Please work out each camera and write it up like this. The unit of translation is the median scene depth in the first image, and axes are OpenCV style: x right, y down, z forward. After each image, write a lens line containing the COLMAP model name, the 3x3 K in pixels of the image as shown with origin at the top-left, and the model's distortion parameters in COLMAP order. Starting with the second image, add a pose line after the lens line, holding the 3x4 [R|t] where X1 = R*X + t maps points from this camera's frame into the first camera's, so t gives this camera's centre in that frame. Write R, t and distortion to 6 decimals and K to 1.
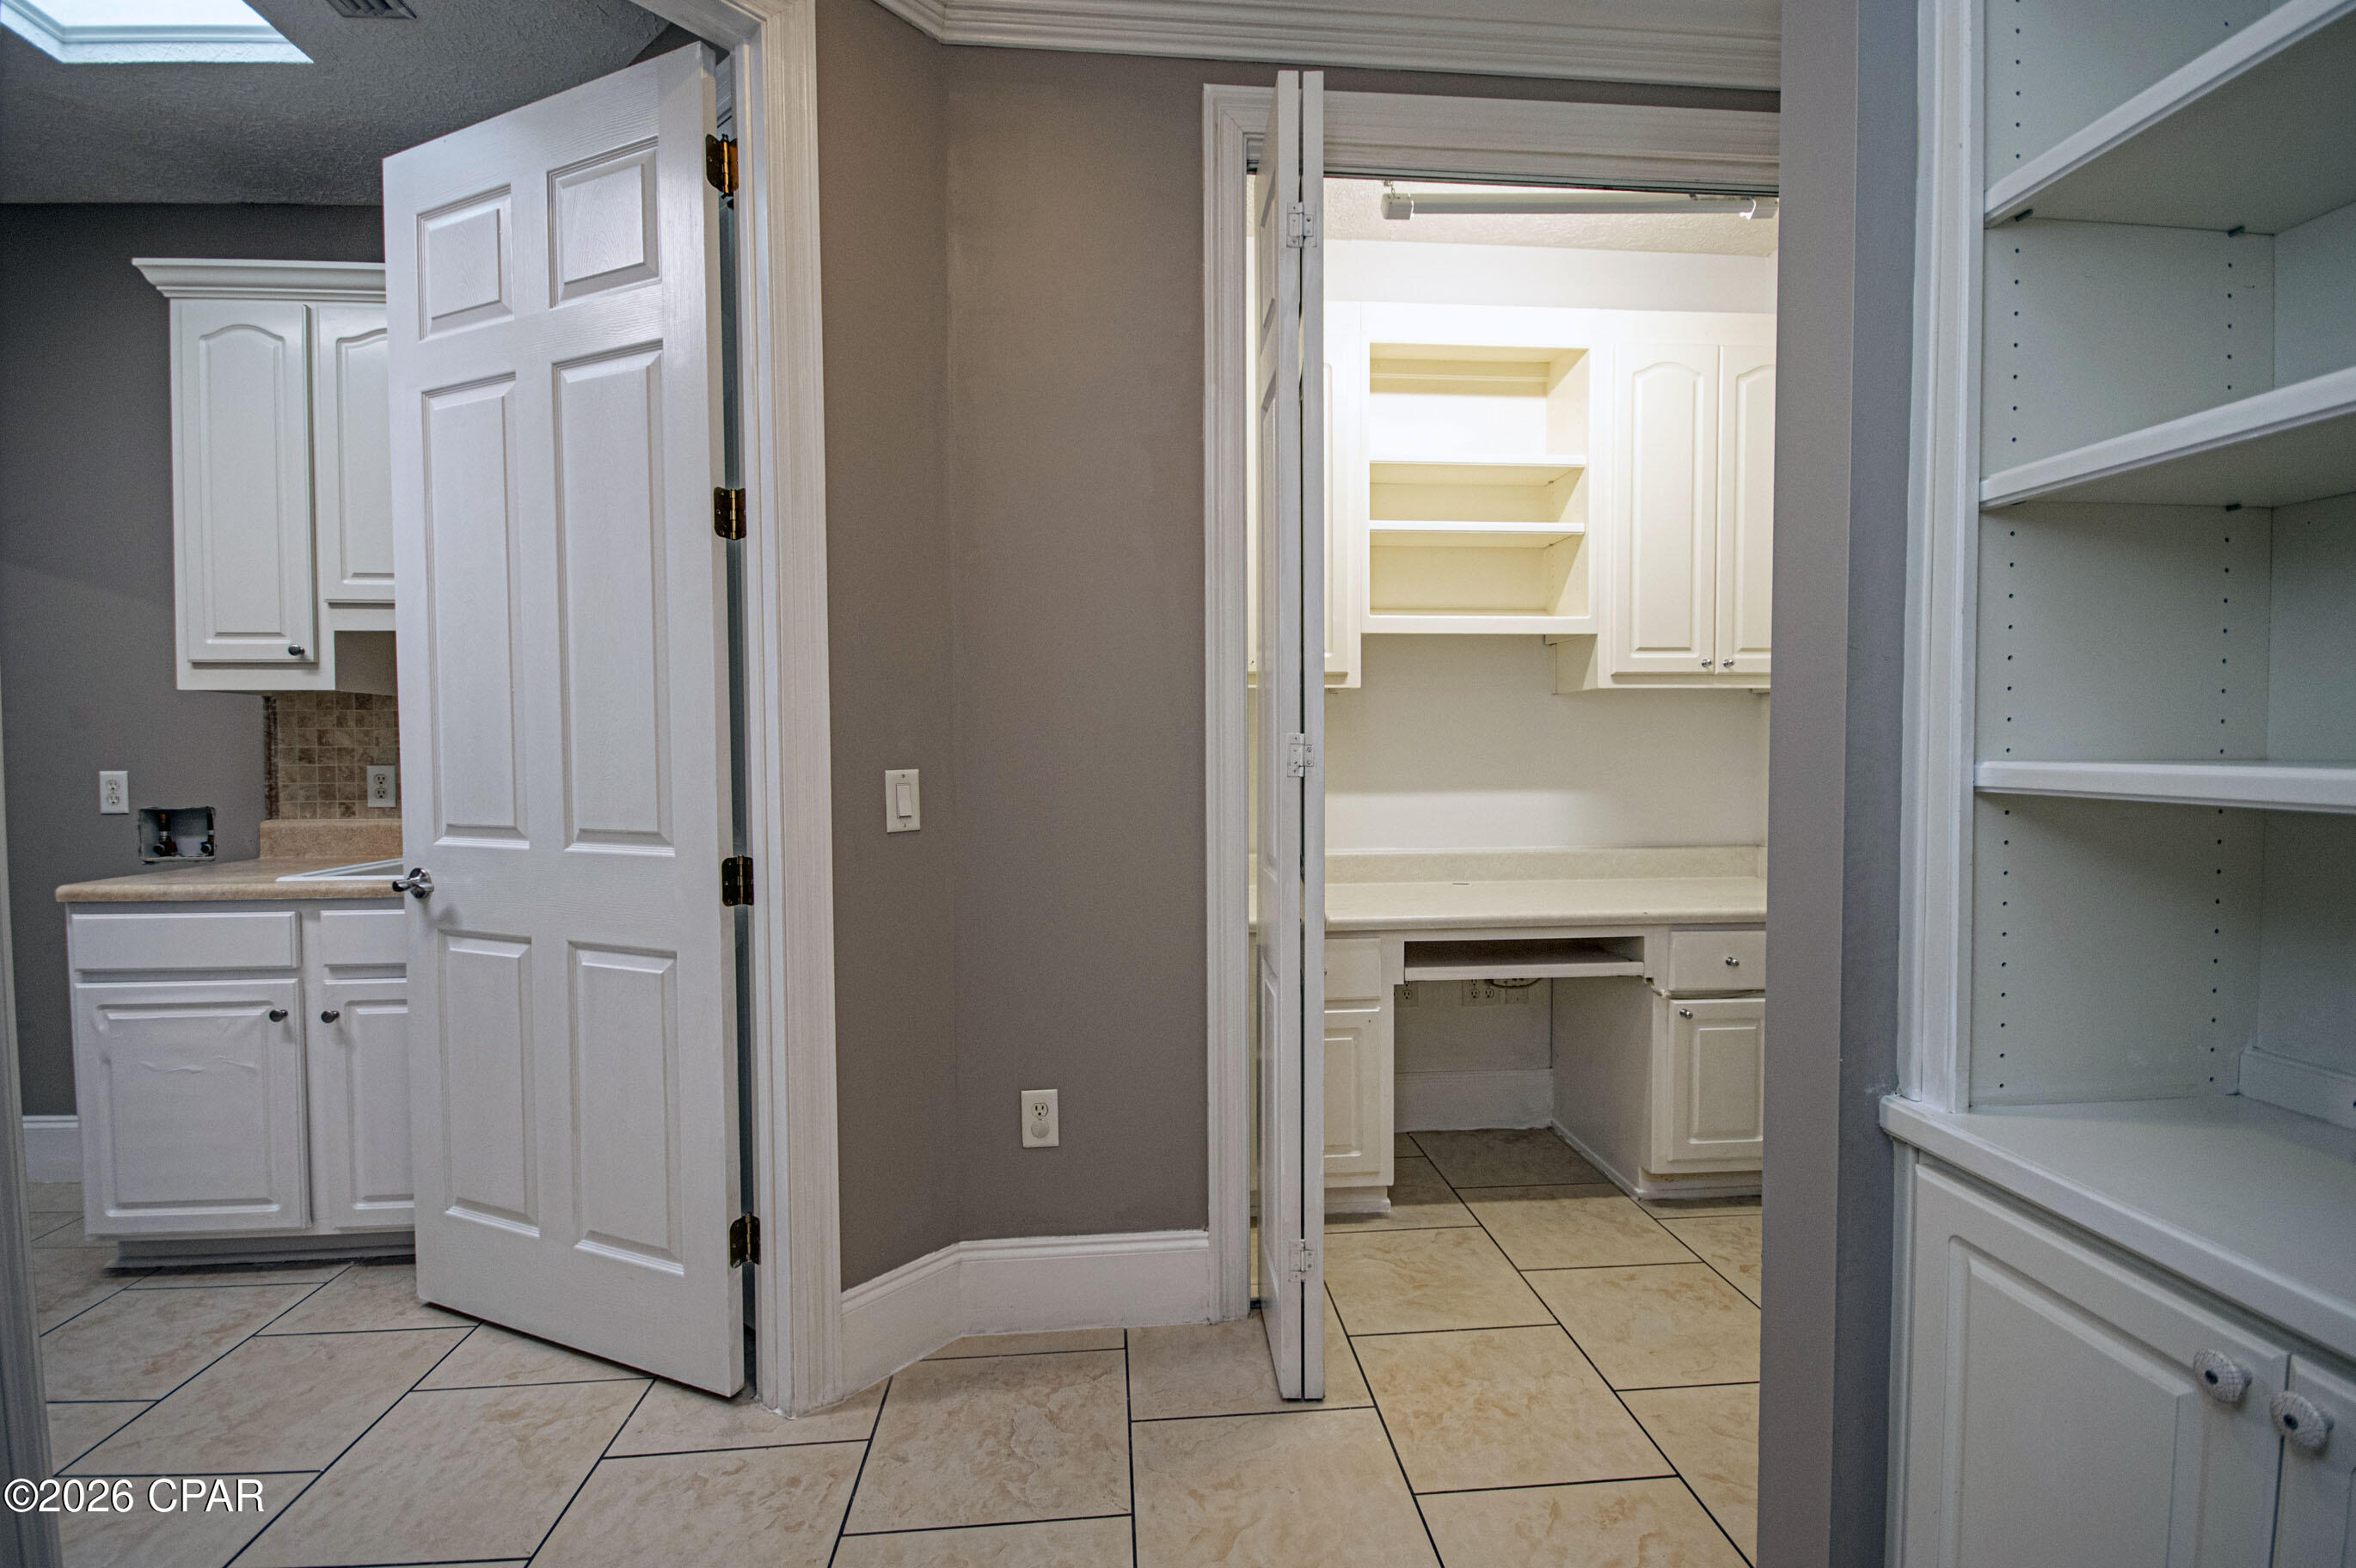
lens RADIAL K [[1037.3, 0, 1212.7], [0, 1037.3, 783.4], [0, 0, 1]] dist [0.001099, -0.000309]
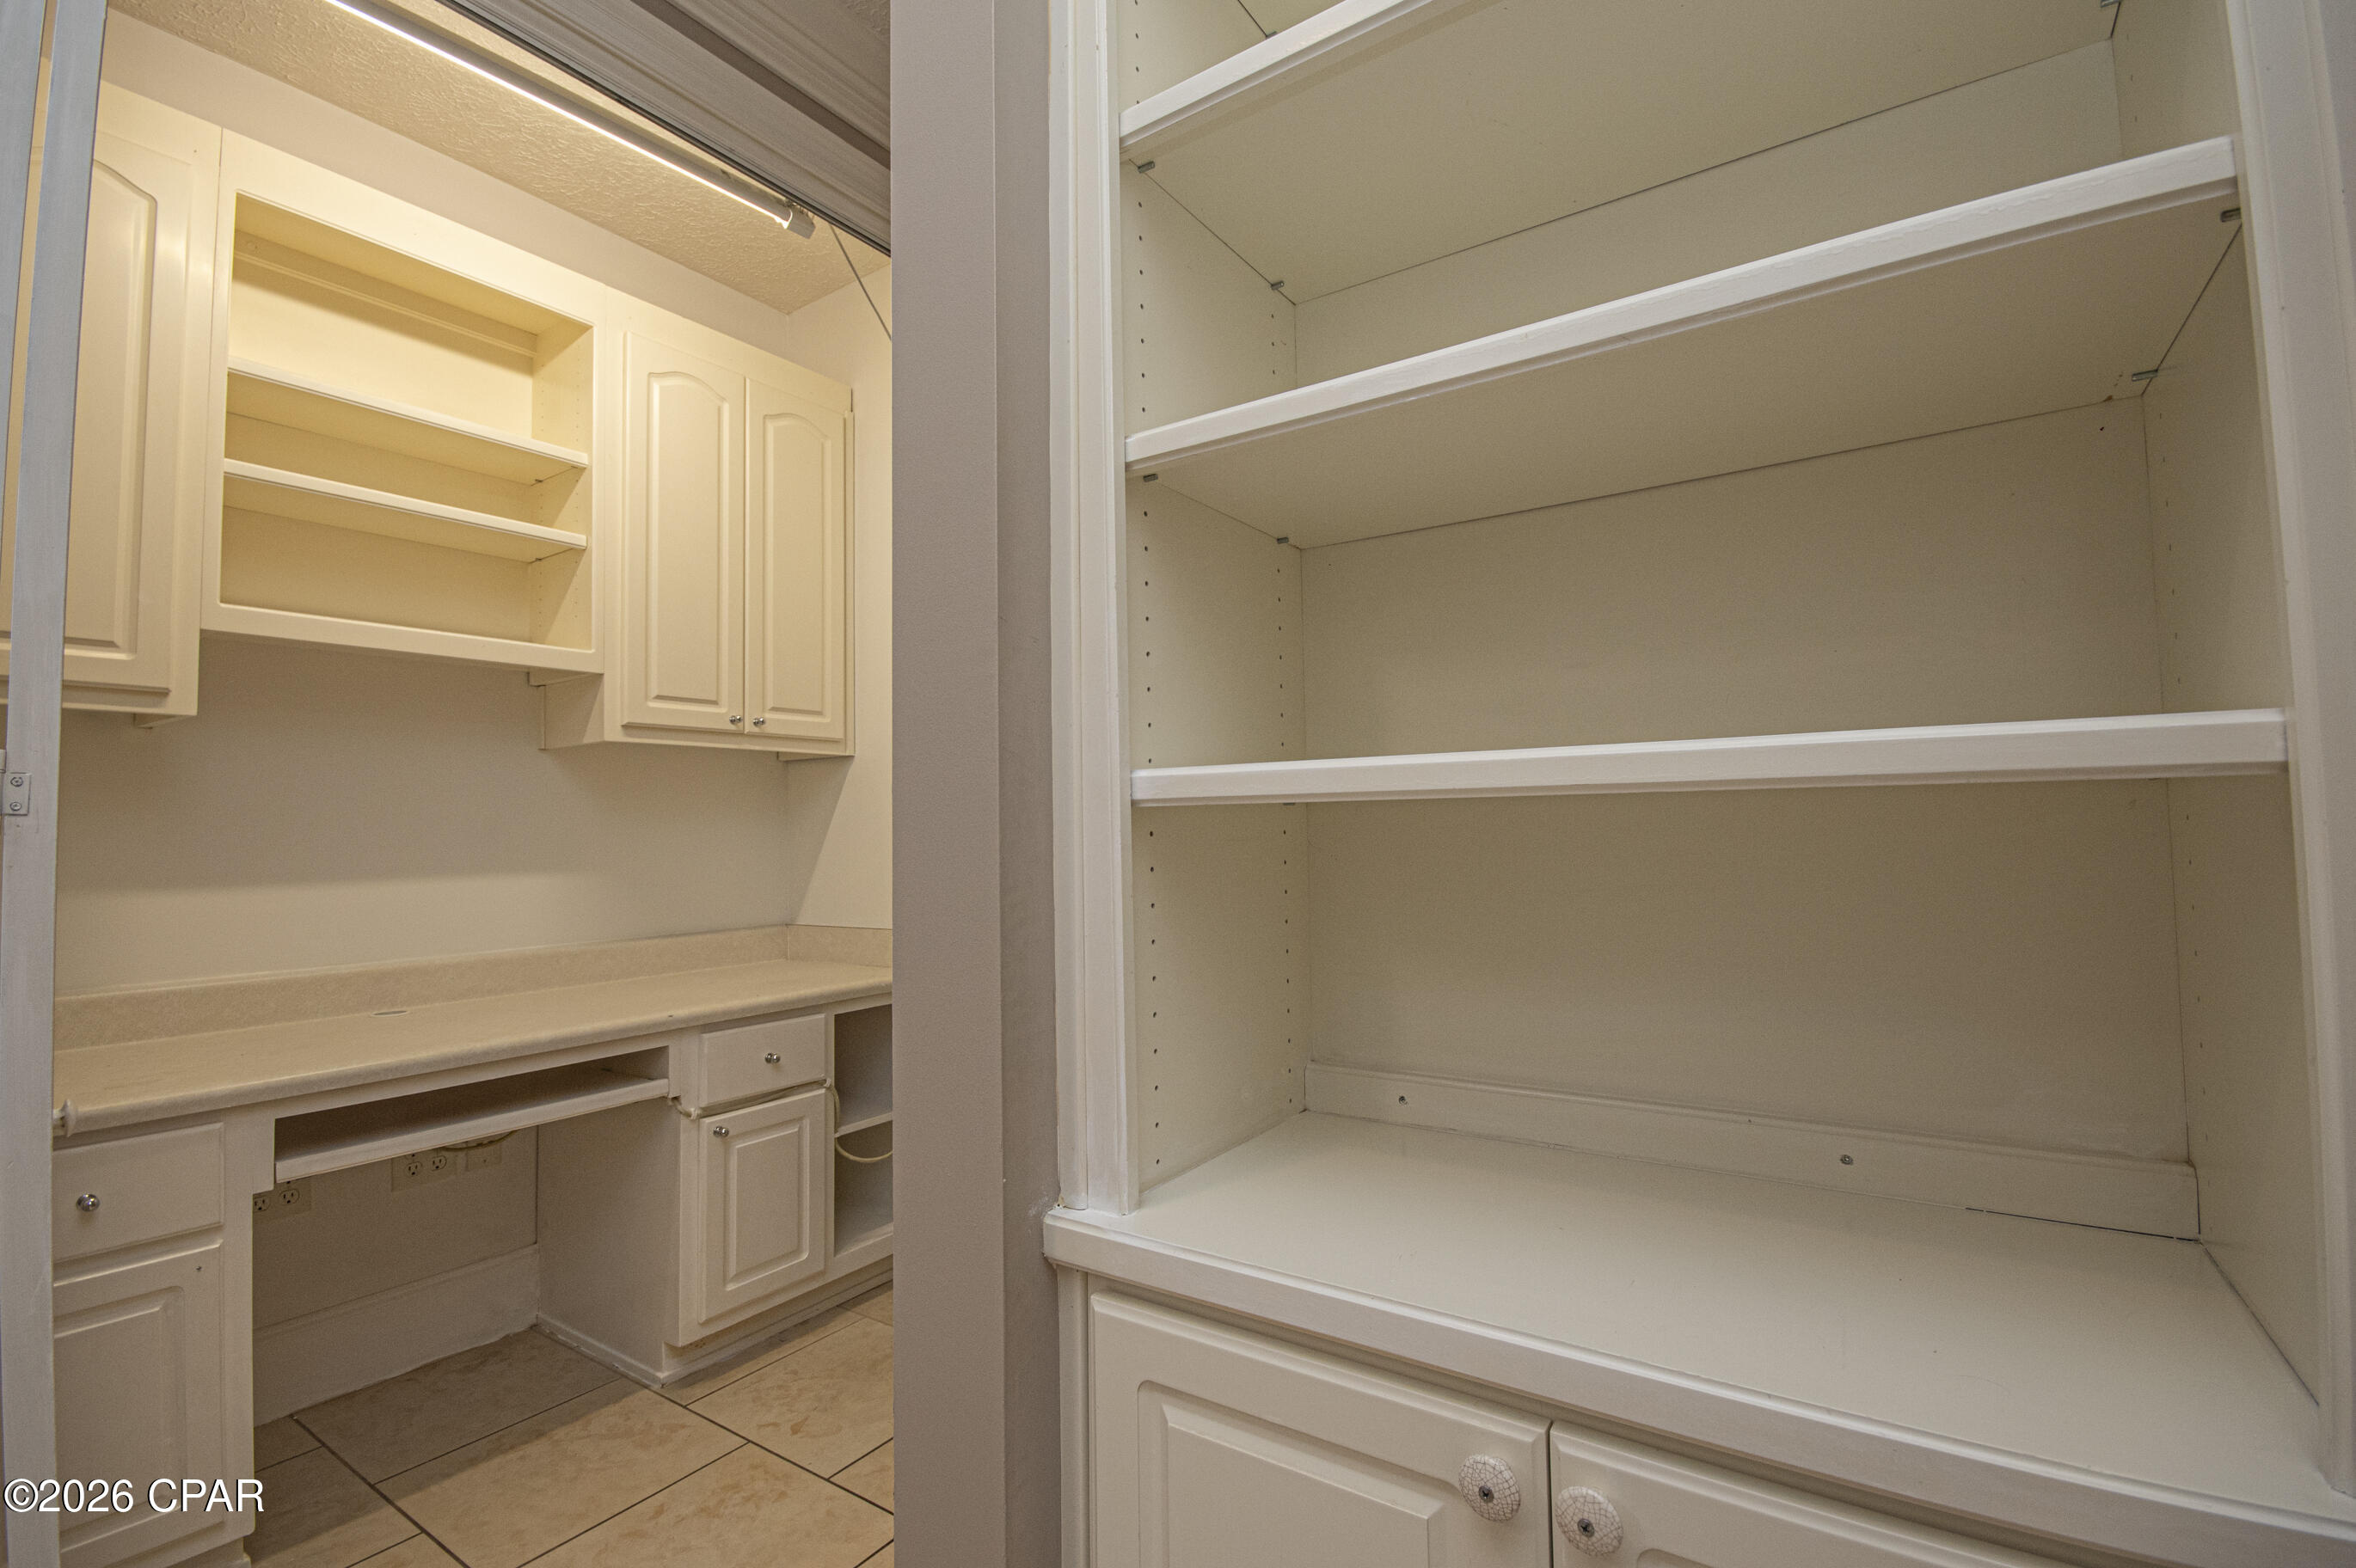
lens RADIAL K [[1018.1, 0, 1182.5], [0, 1018.1, 781.4], [0, 0, 1]] dist [0.013533, -0.014653]
pose [[0.634549, 0.030004, 0.772300, 0.051210], [0.043094, 0.996318, -0.074114, 0.019296], [-0.771680, 0.080311, 0.630920, 0.175909]]
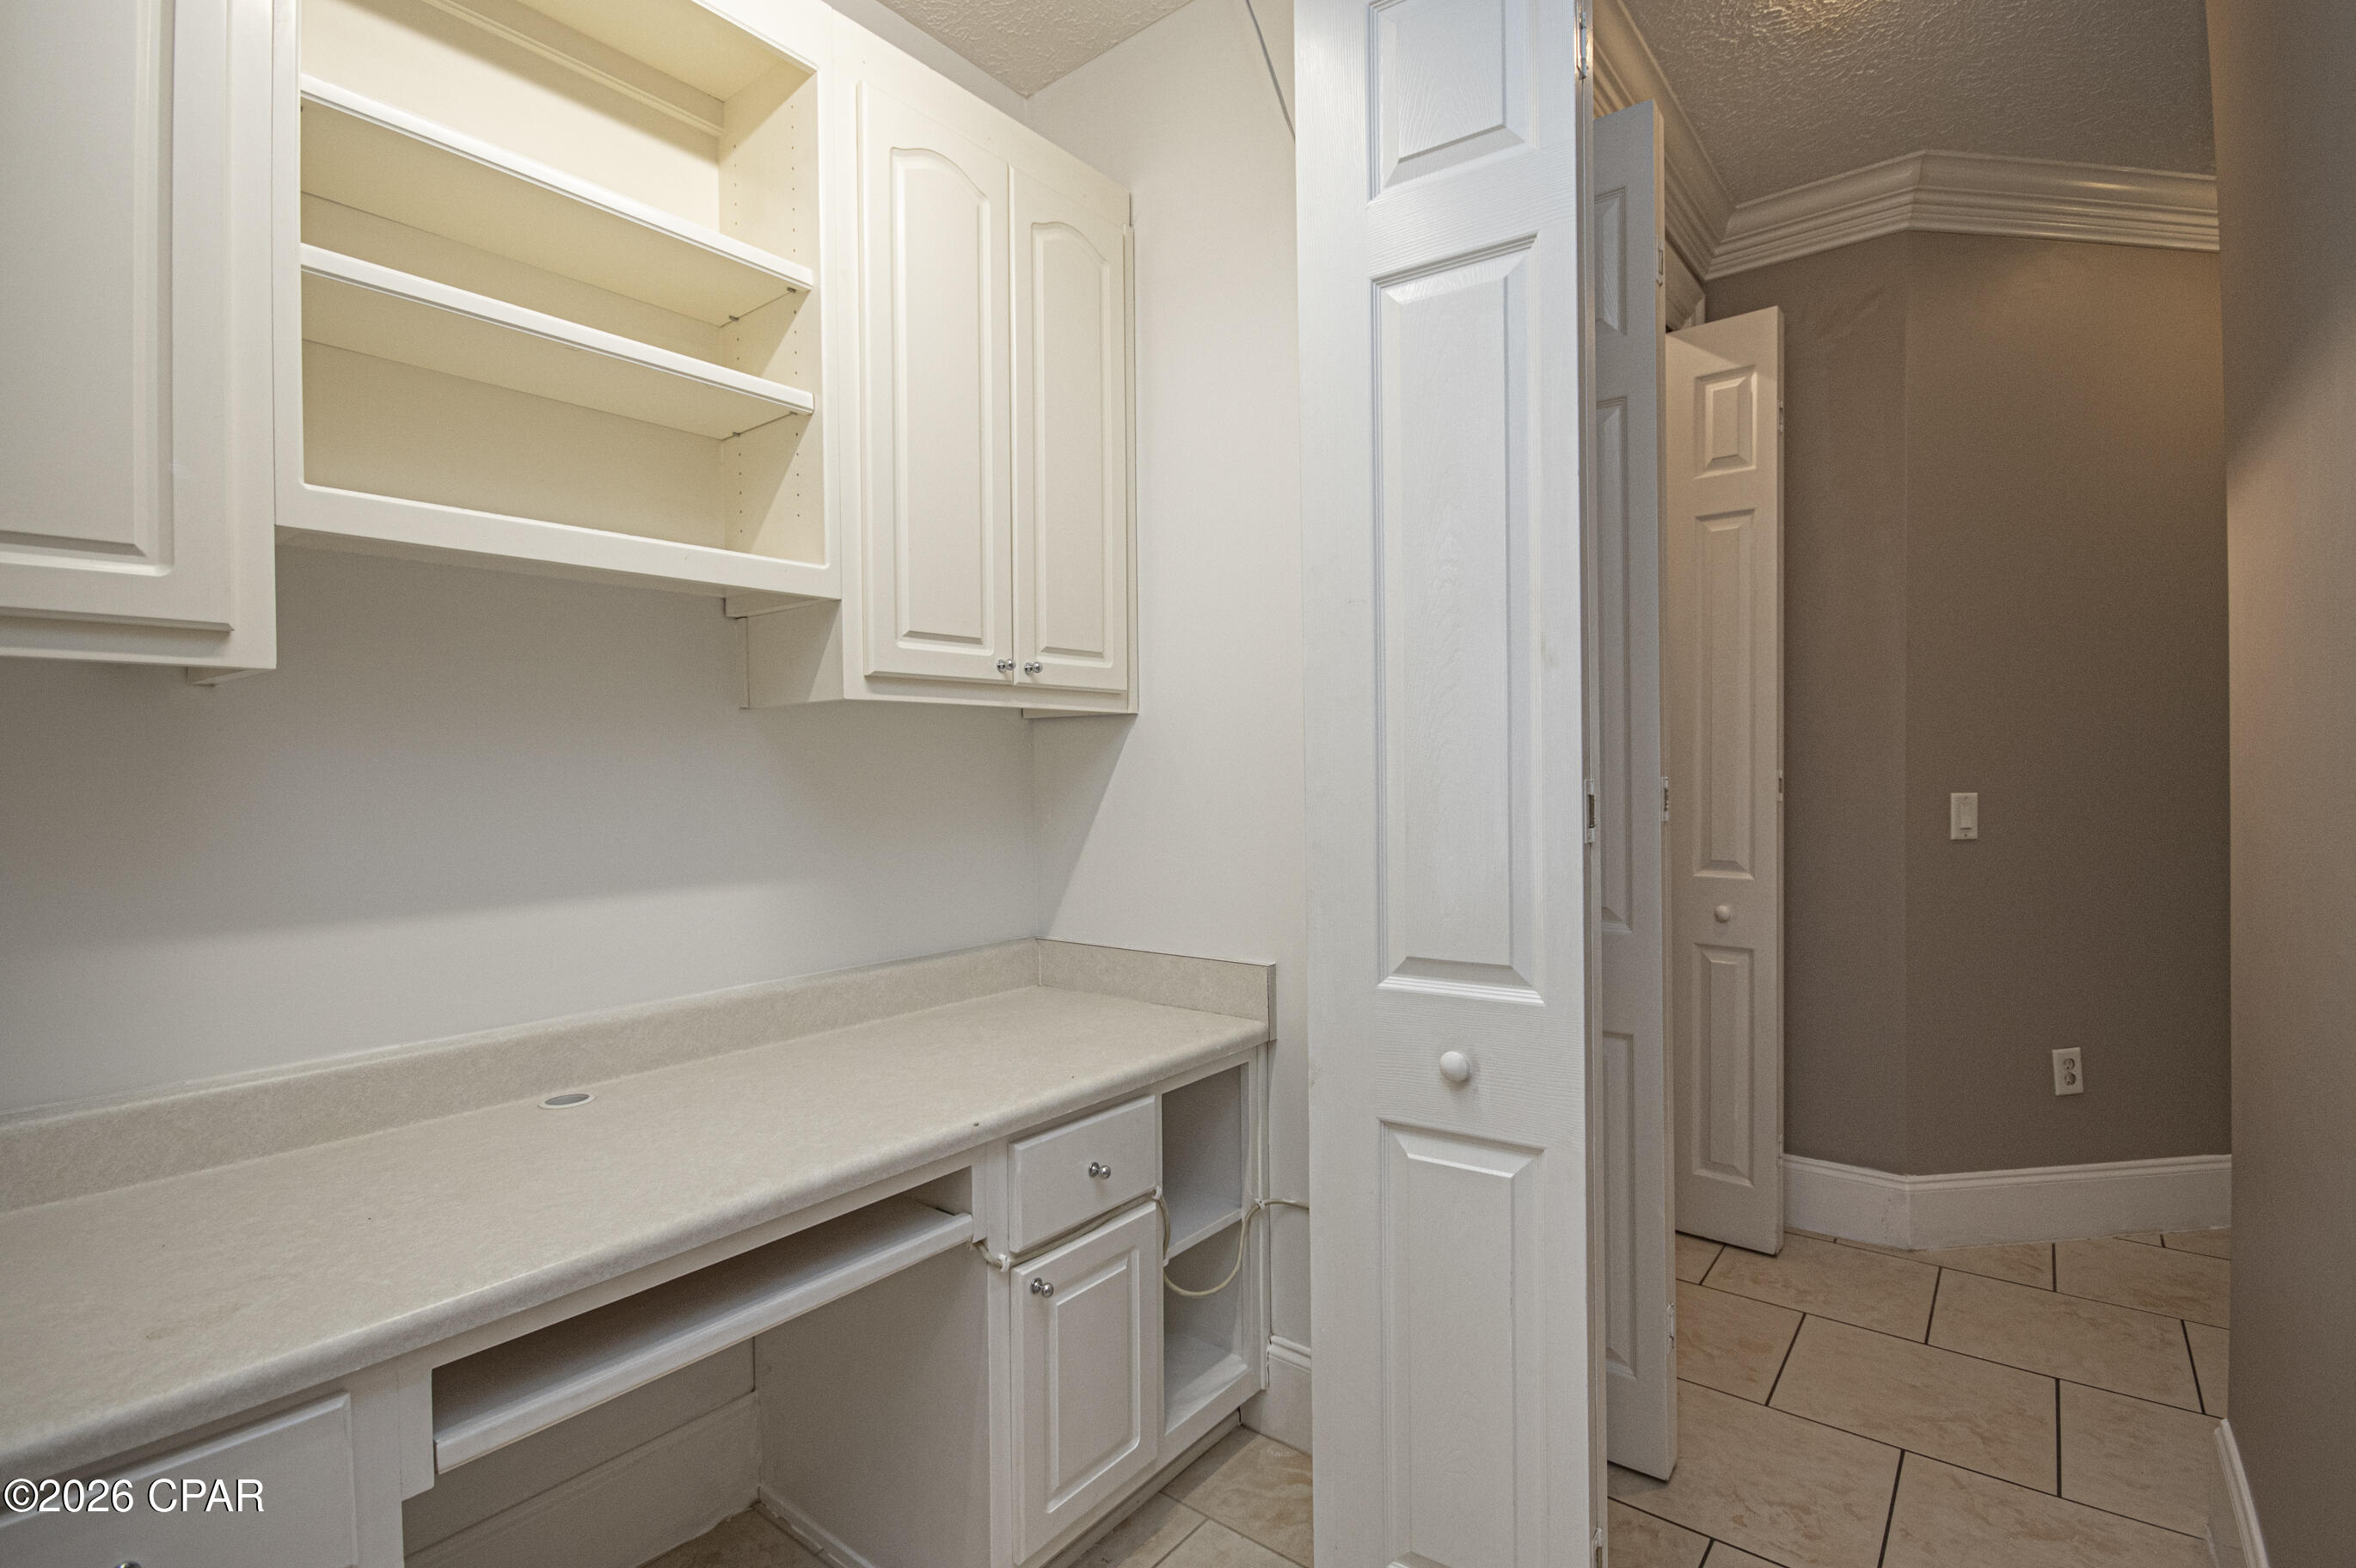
lens RADIAL K [[1072.9, 0, 1185.9], [0, 1072.9, 780.5], [0, 0, 1]] dist [0.001918, -0.005828]
pose [[0.691140, -0.010325, 0.722647, 0.095852], [0.031500, 0.999378, -0.015848, -0.037421], [-0.722034, 0.033717, 0.691036, 0.529637]]
